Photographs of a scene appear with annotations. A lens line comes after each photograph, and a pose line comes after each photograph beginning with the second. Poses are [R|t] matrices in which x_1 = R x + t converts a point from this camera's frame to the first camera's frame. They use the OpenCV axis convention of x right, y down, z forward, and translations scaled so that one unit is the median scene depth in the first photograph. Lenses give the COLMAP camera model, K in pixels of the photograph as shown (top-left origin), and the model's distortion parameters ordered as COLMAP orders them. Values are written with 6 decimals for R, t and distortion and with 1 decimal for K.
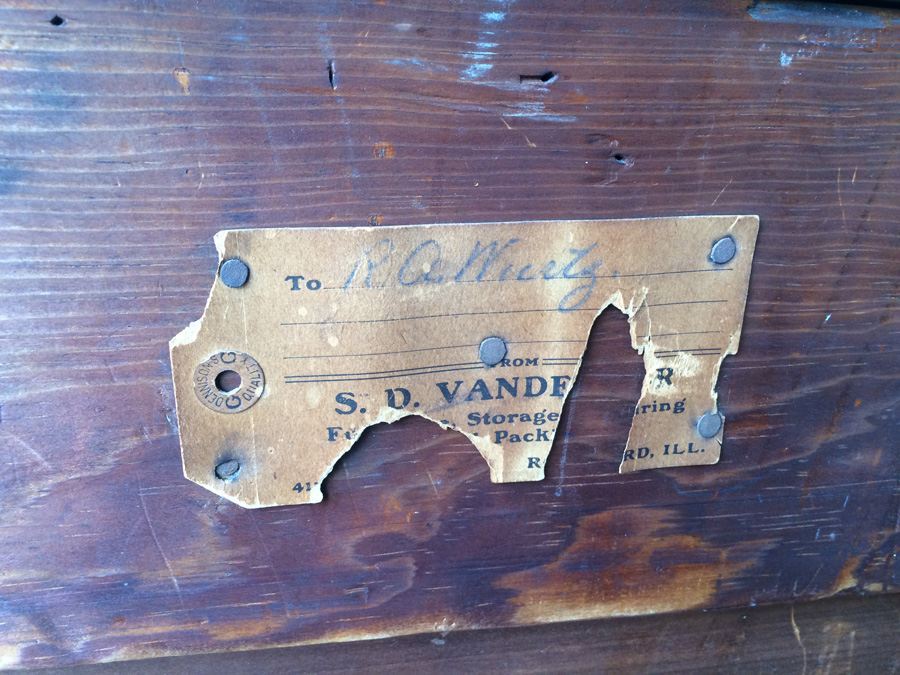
lens RADIAL K [[773.2, 0, 449.2], [0, 773.2, 334.6], [0, 0, 1]] dist [0.076042, -0.113801]
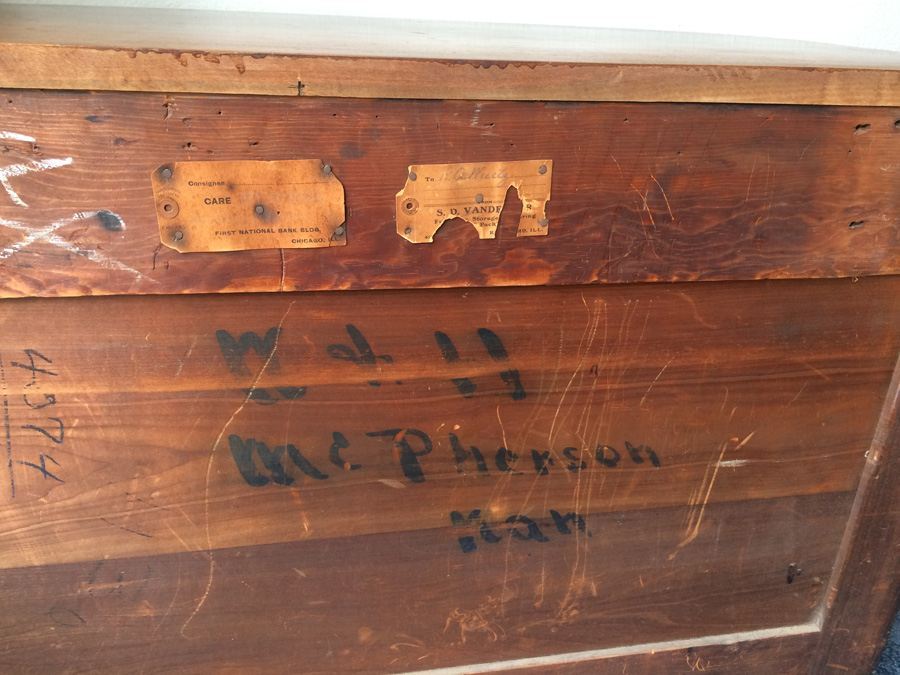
lens RADIAL K [[773.2, 0, 448.4], [0, 773.2, 337.0], [0, 0, 1]] dist [0.076042, -0.113801]
pose [[0.999842, -0.010745, -0.014170, -0.042000], [0.011755, 0.997250, 0.073178, 0.381052], [0.013344, -0.073333, 0.997218, -2.546748]]
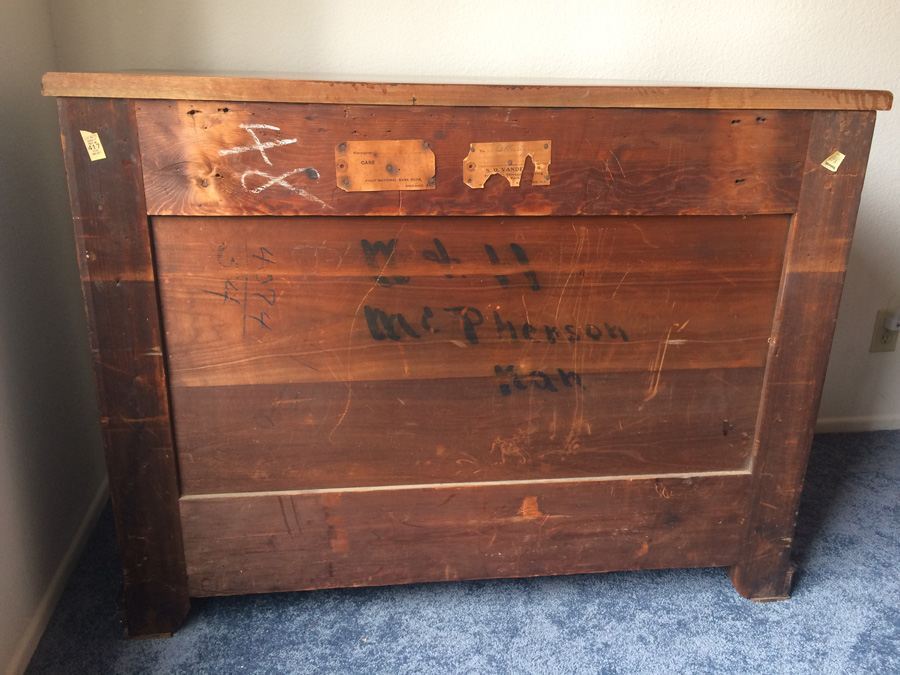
lens RADIAL K [[773.2, 0, 445.5], [0, 773.2, 339.1], [0, 0, 1]] dist [0.076042, -0.113801]
pose [[0.995939, -0.009571, -0.089525, 0.081262], [0.008072, 0.999821, -0.017092, 1.519401], [0.089673, 0.016300, 0.995838, -5.206408]]
